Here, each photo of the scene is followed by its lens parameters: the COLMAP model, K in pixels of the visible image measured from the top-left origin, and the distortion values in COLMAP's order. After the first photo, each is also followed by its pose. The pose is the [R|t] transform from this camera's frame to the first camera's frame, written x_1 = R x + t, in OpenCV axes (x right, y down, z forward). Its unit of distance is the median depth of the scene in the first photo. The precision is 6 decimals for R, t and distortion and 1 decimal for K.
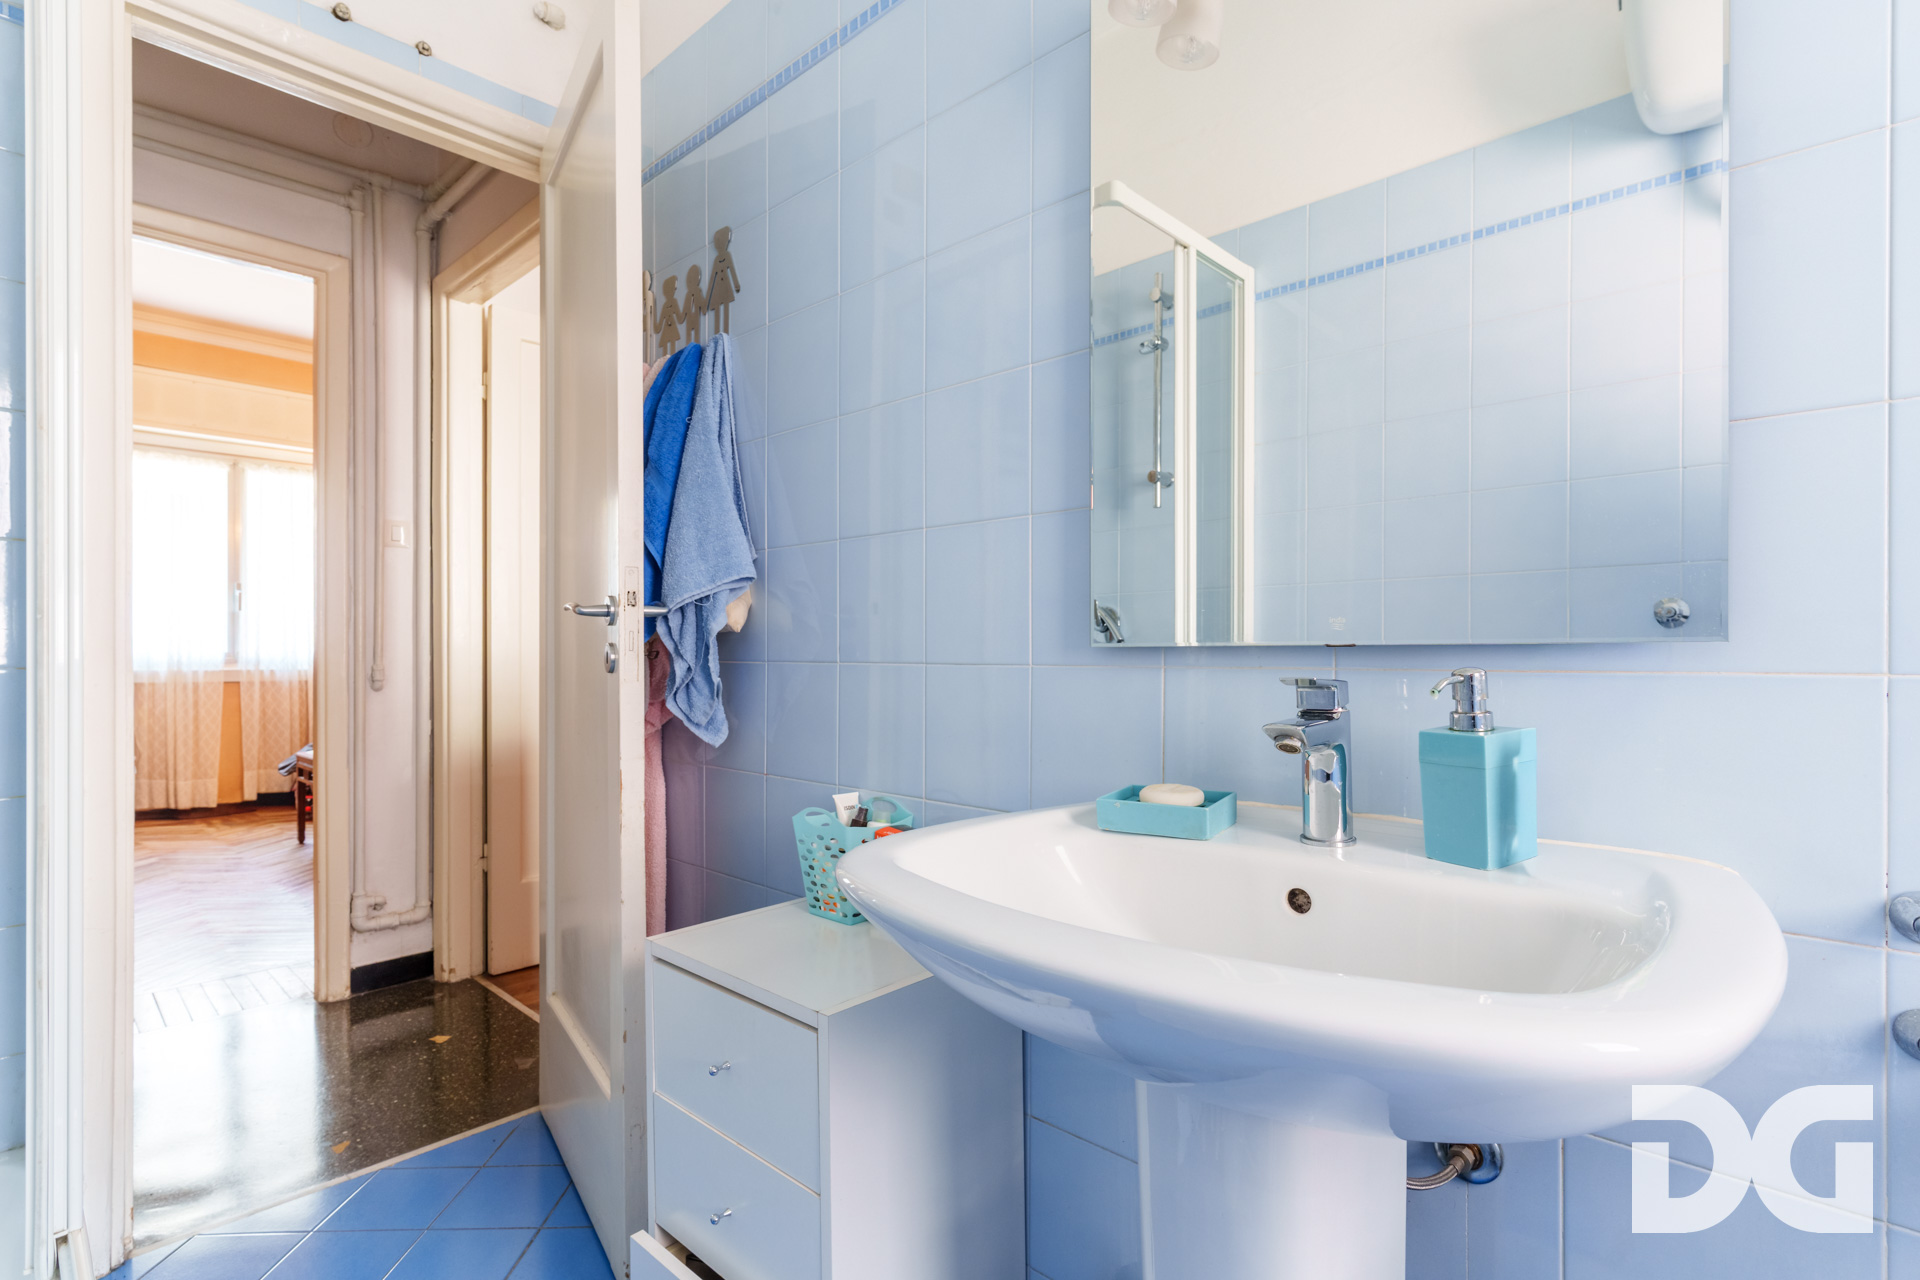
lens RADIAL K [[905.7, 0, 960.0], [0, 905.7, 640.0], [0, 0, 1]] dist [0.002268, 0.000456]
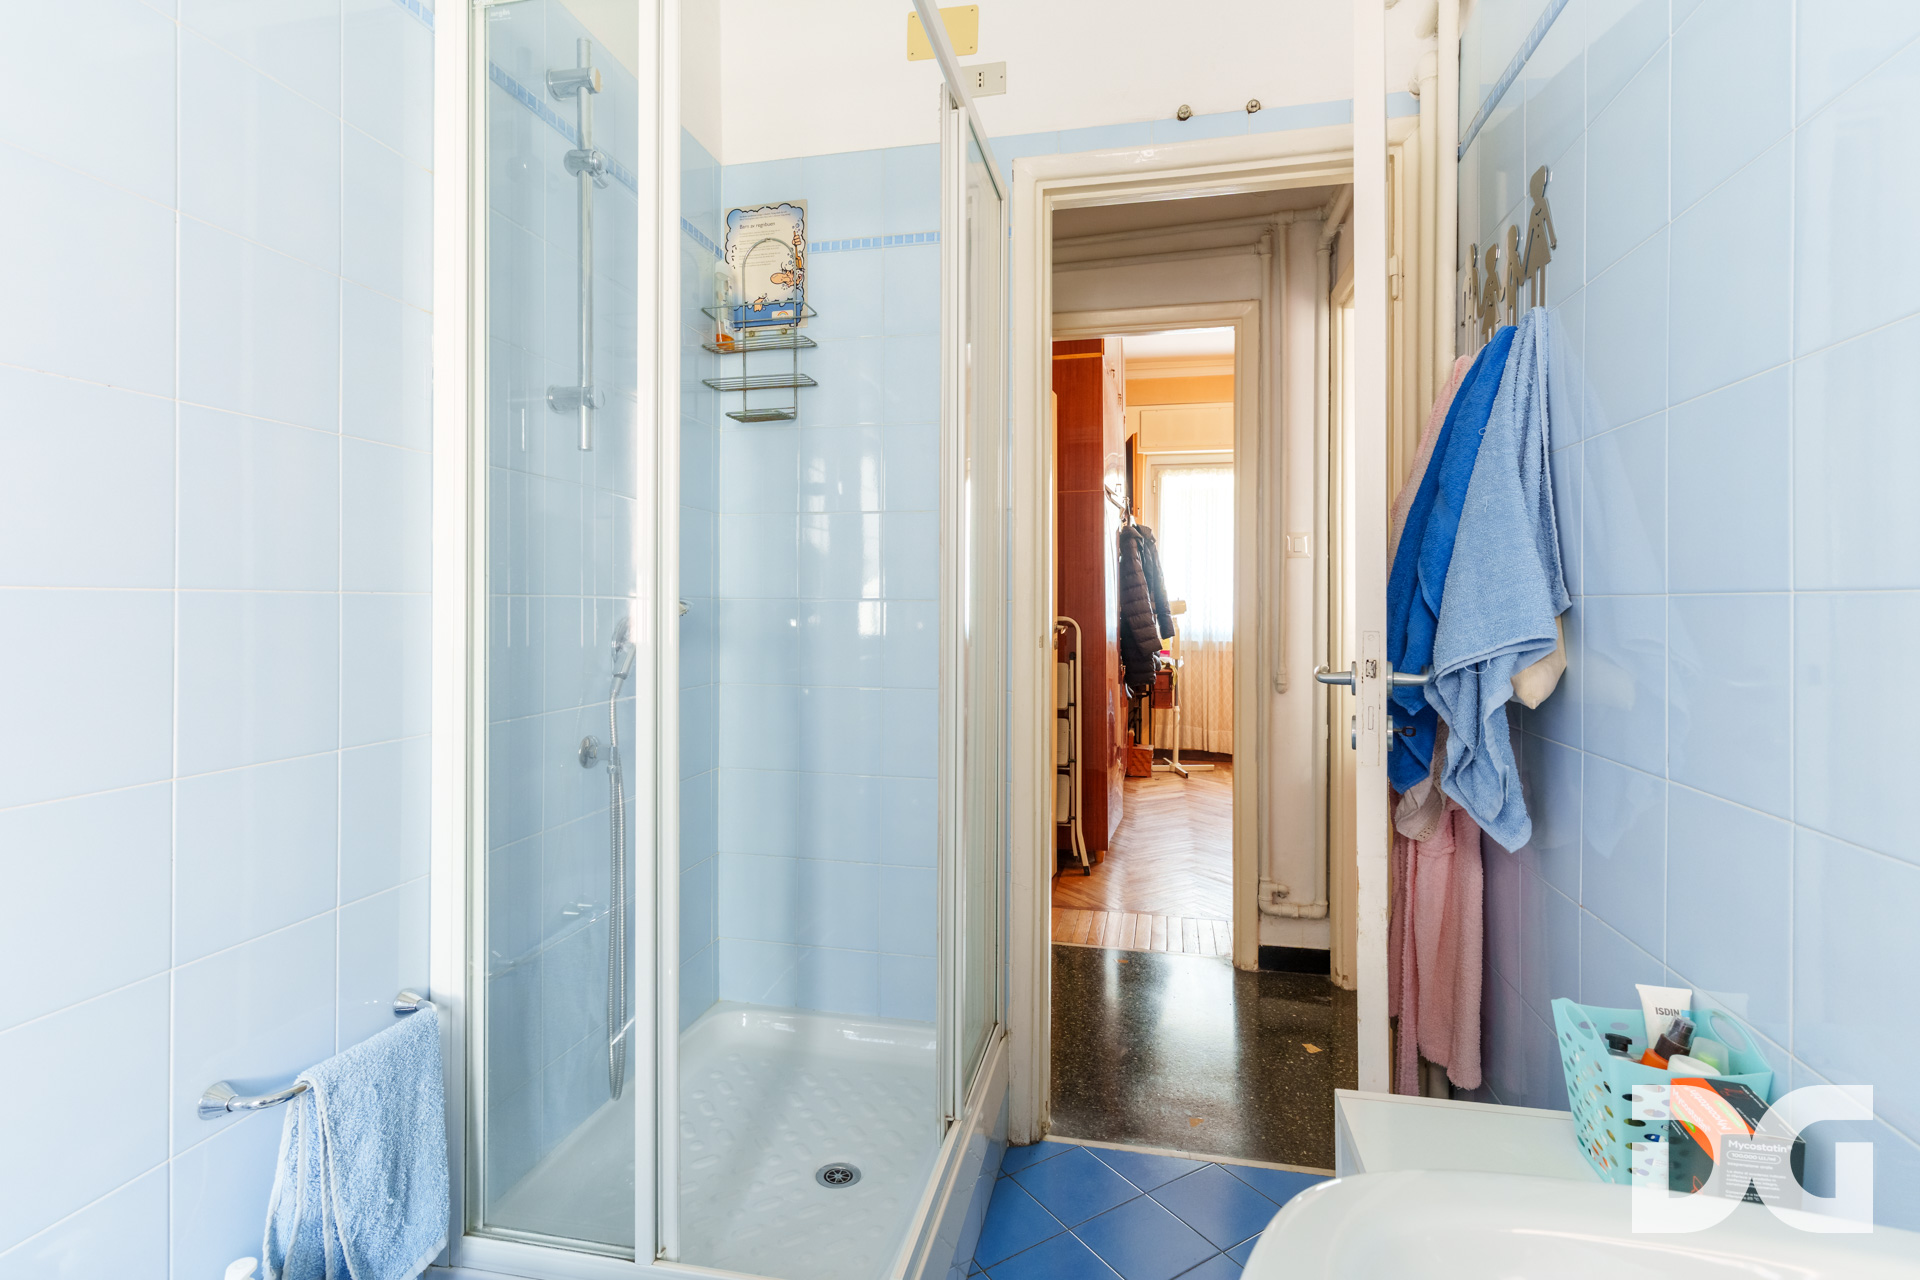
lens RADIAL K [[914.8, 0, 955.8], [0, 914.8, 597.8], [0, 0, 1]] dist [0.001024, 0.000414]
pose [[0.520631, -0.005964, -0.853761, 0.130967], [0.004371, 0.999981, -0.004320, -0.083683], [0.853771, -0.001482, 0.520647, 0.160566]]
